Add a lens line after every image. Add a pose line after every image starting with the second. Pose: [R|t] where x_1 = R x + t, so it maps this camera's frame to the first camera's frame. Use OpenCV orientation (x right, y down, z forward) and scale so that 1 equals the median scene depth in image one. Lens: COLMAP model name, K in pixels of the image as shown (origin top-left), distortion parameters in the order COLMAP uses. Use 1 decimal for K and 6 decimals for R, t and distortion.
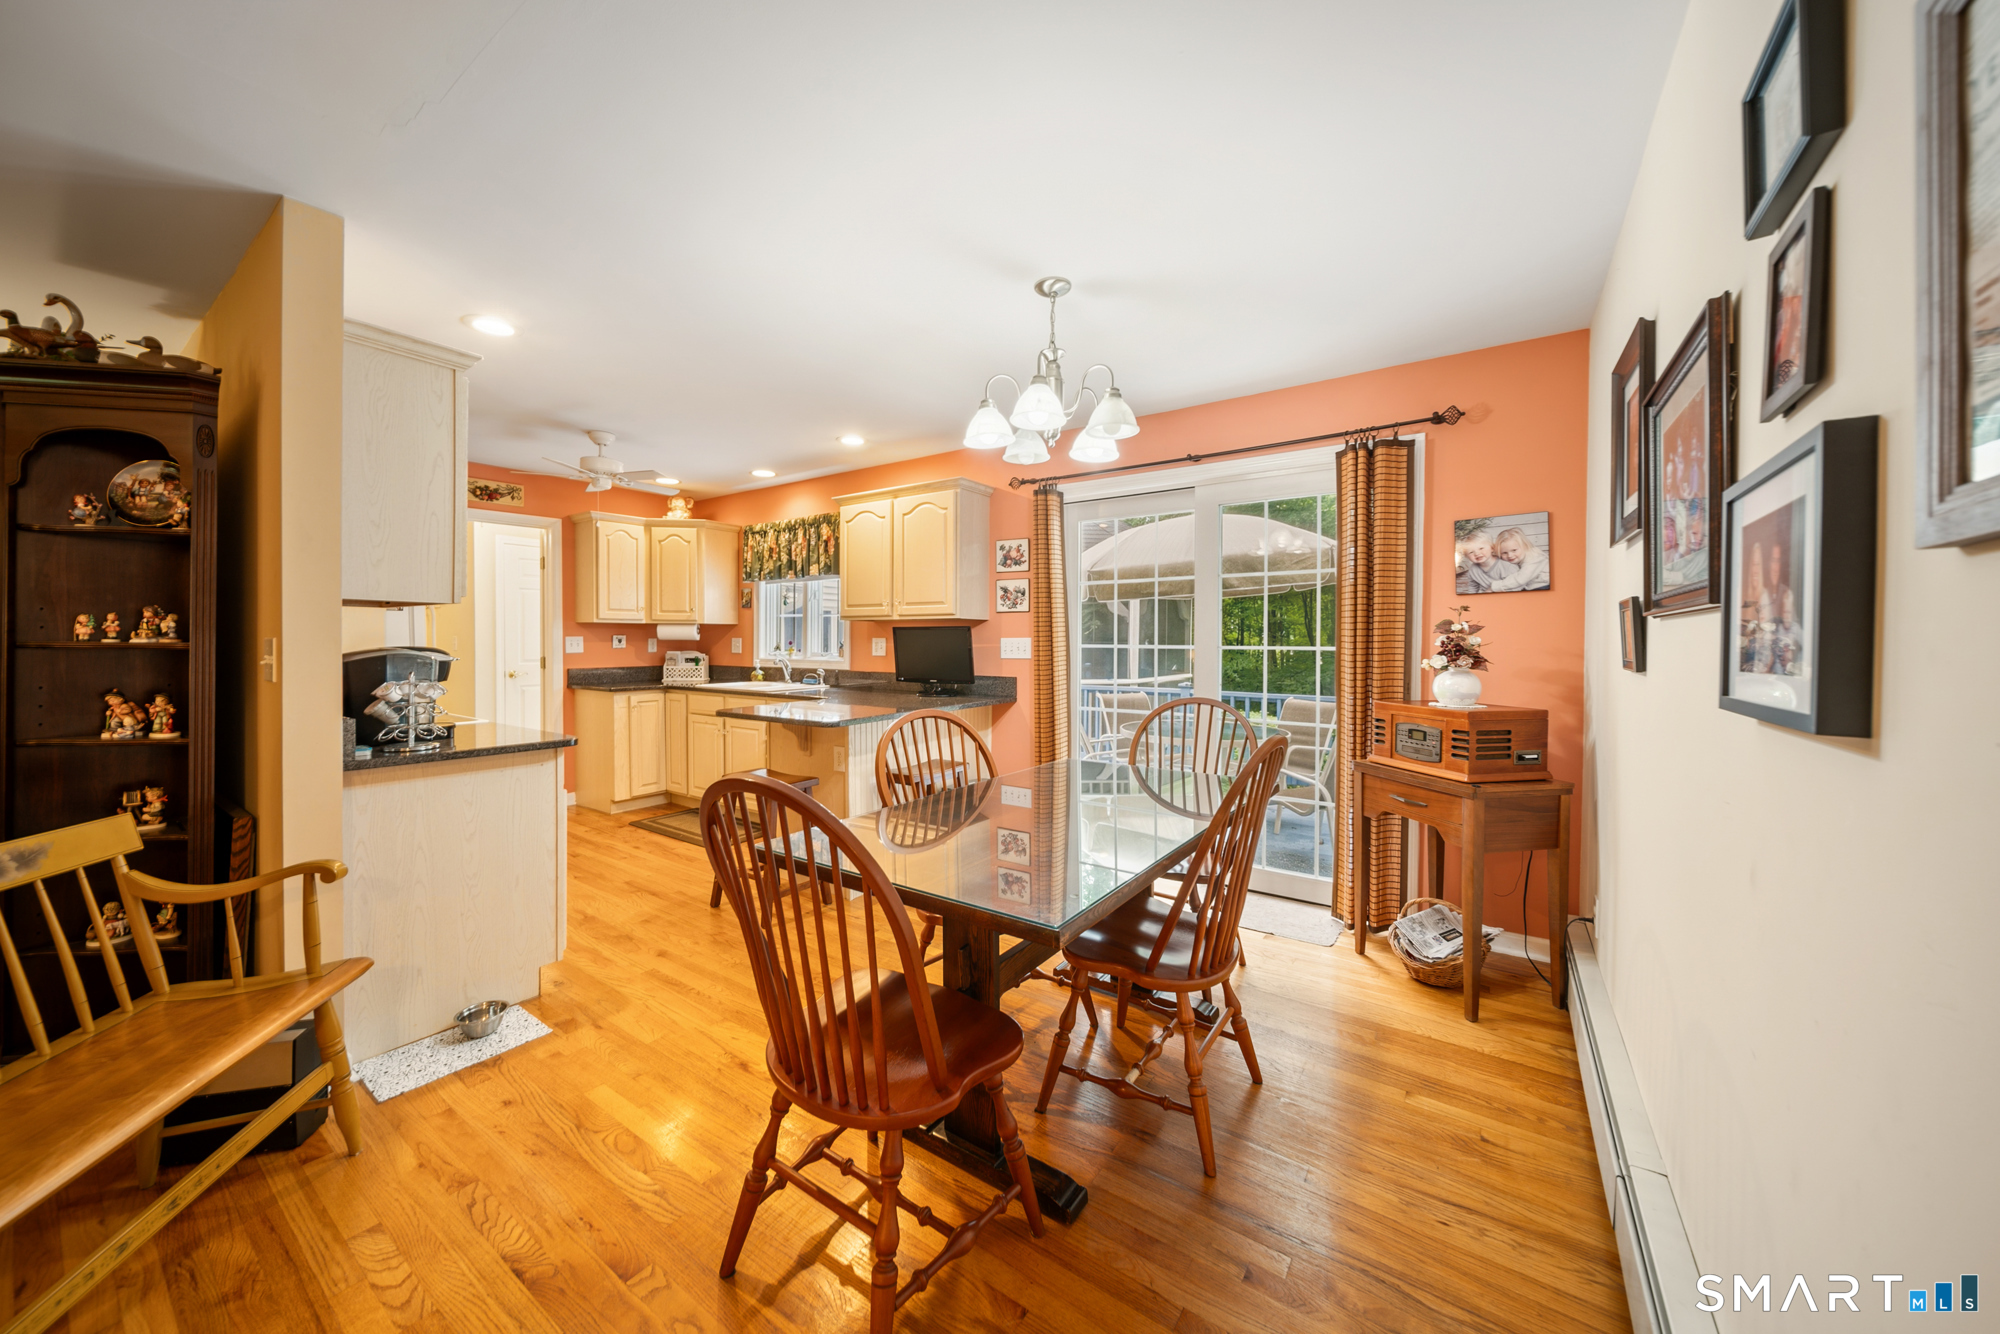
lens RADIAL K [[709.5, 0, 999.7], [0, 709.5, 657.3], [0, 0, 1]] dist [-0.001567, -0.000124]
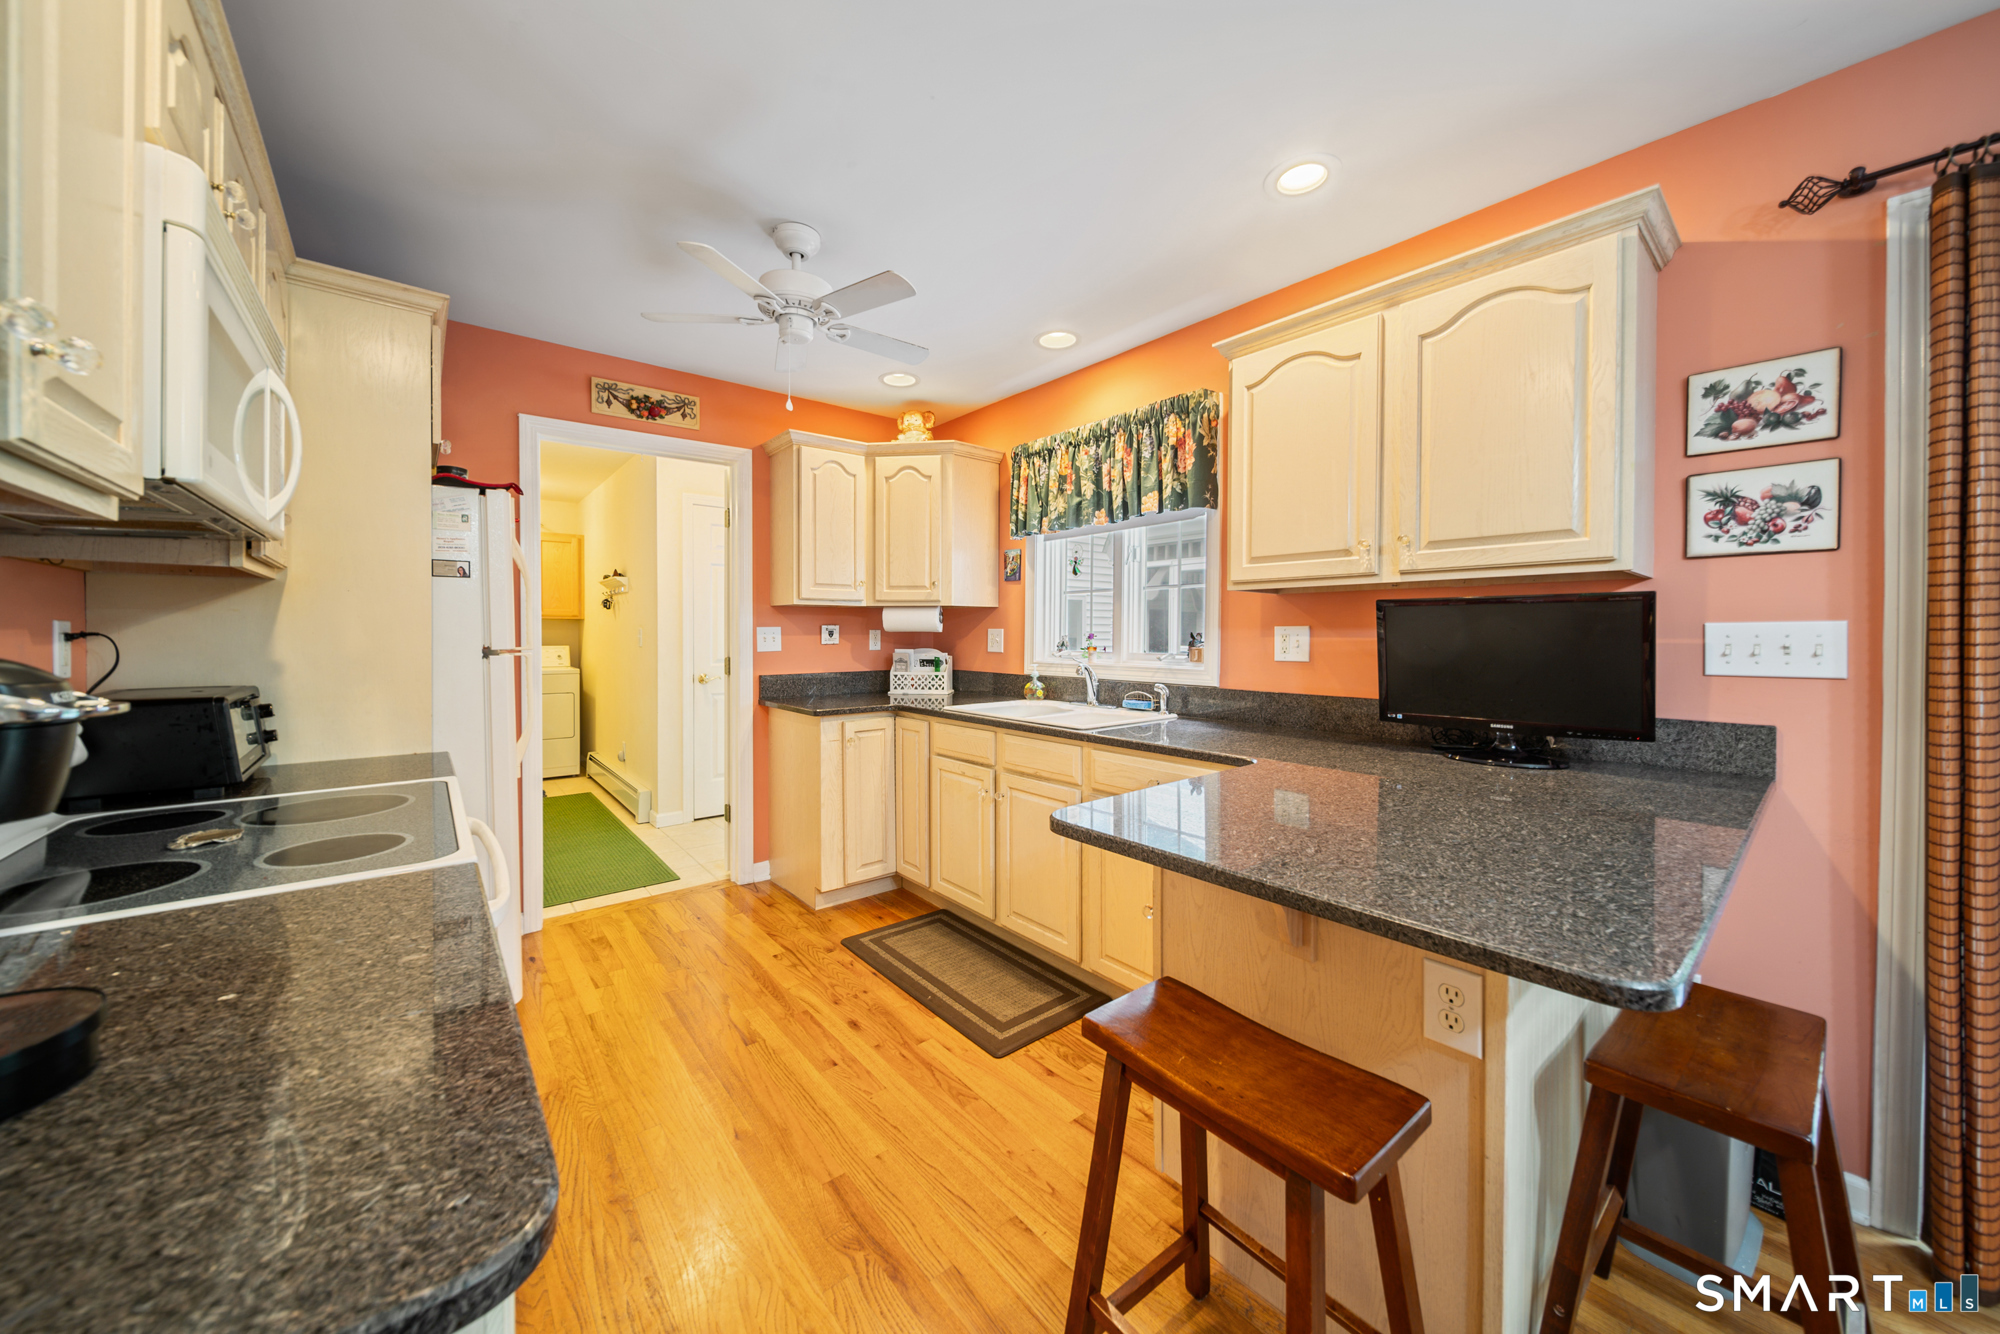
lens RADIAL K [[704.4, 0, 992.1], [0, 704.4, 644.4], [0, 0, 1]] dist [-0.001443, -0.000265]
pose [[0.962560, 0.001761, -0.271064, -0.222551], [-0.004272, 0.999953, -0.008675, -0.008289], [0.271036, 0.009509, 0.962522, 0.427287]]
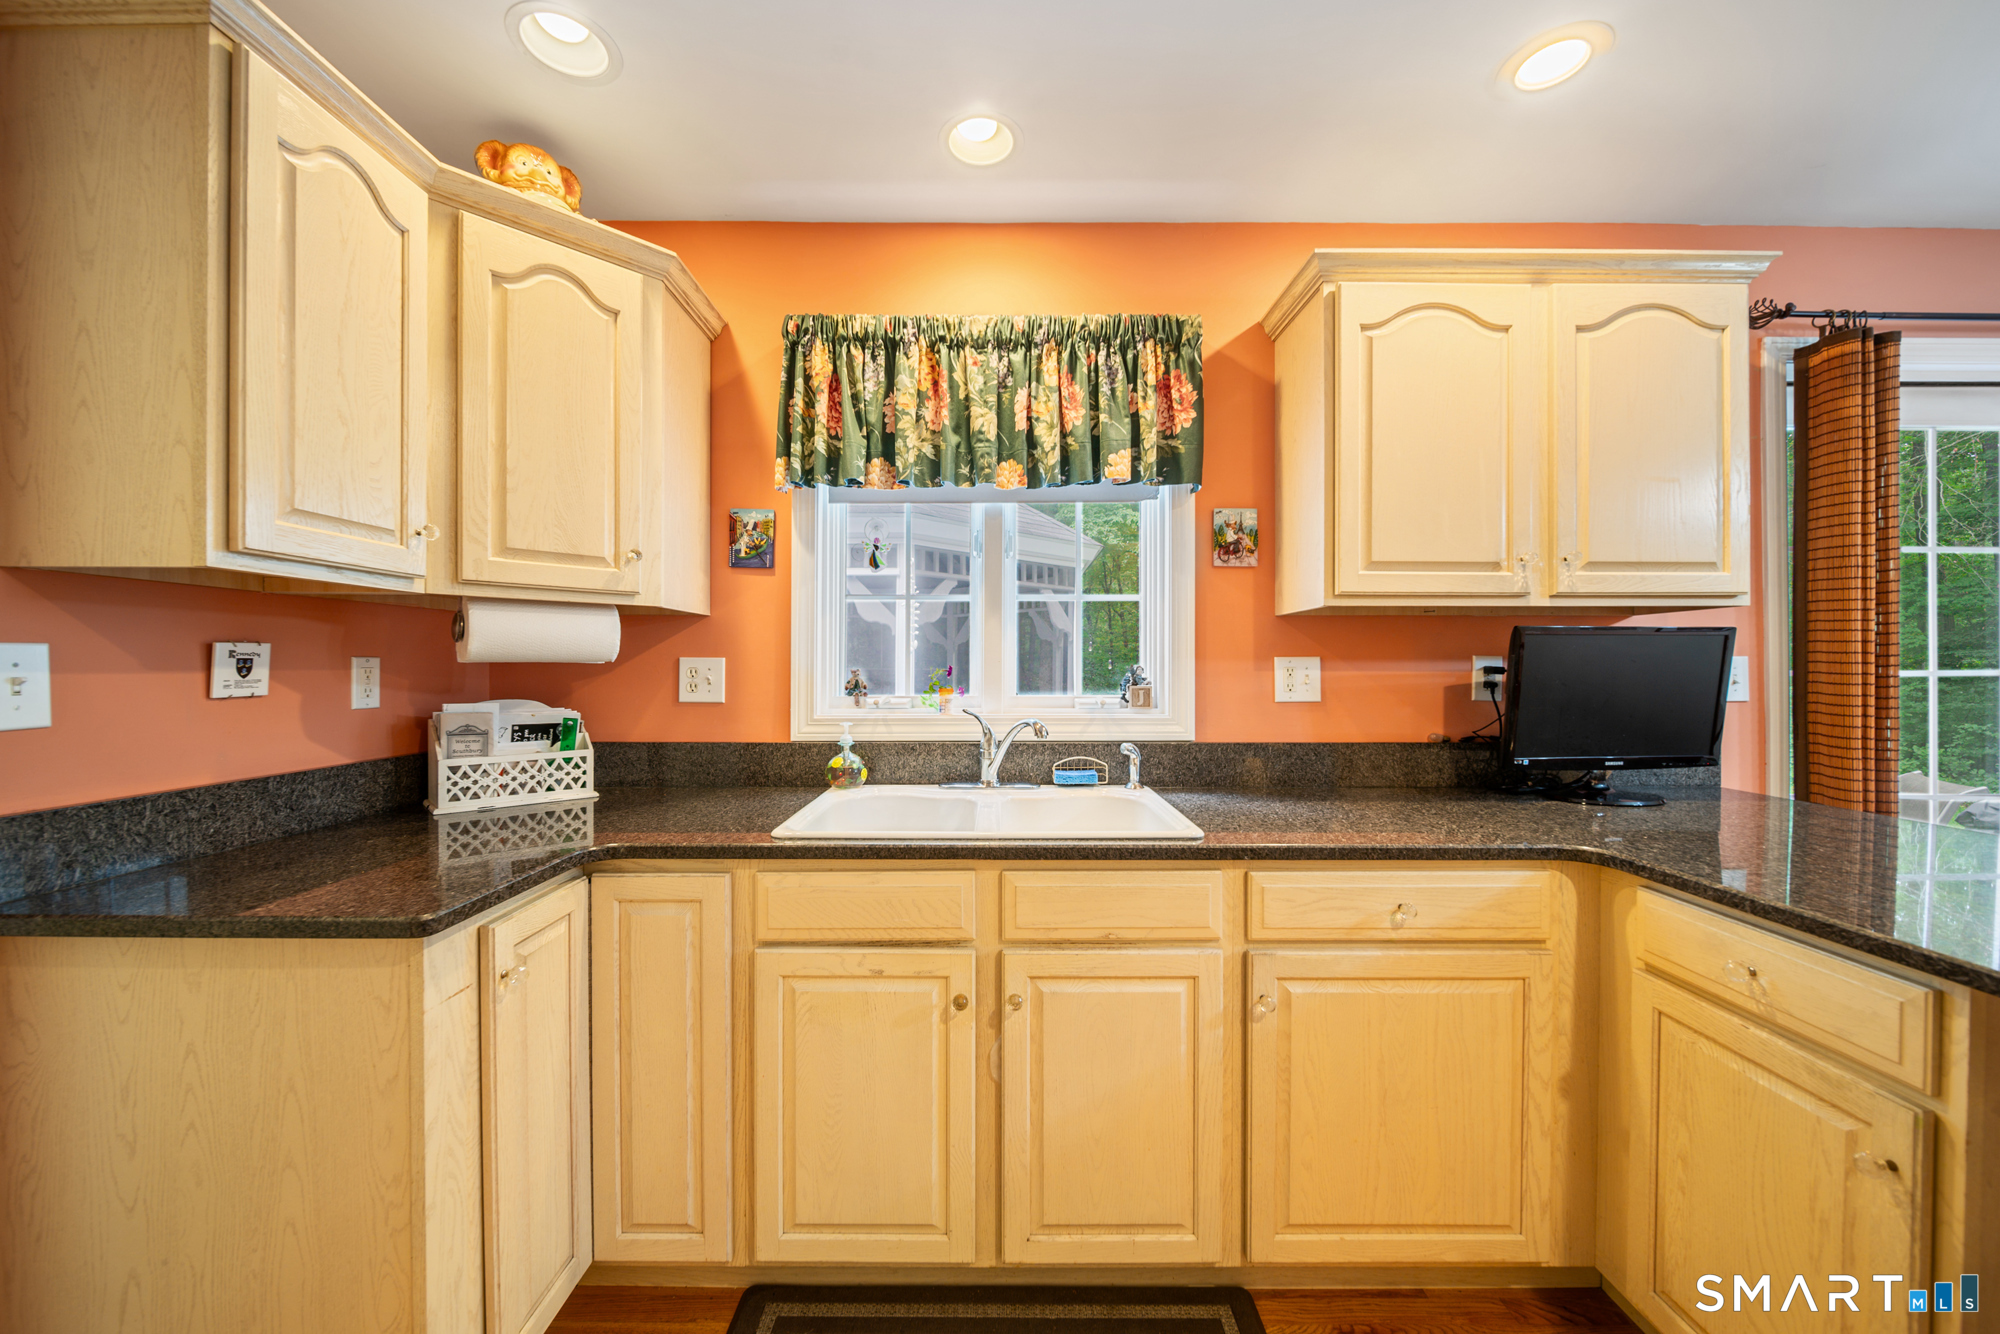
lens RADIAL K [[733.9, 0, 1000.0], [0, 733.9, 667.0], [0, 0, 1]] dist [0.000621, 0.000002]
pose [[0.817548, -0.003200, 0.575852, -0.502655], [0.016171, 0.999718, -0.017402, -0.015770], [-0.575633, 0.023539, 0.817369, 0.706625]]
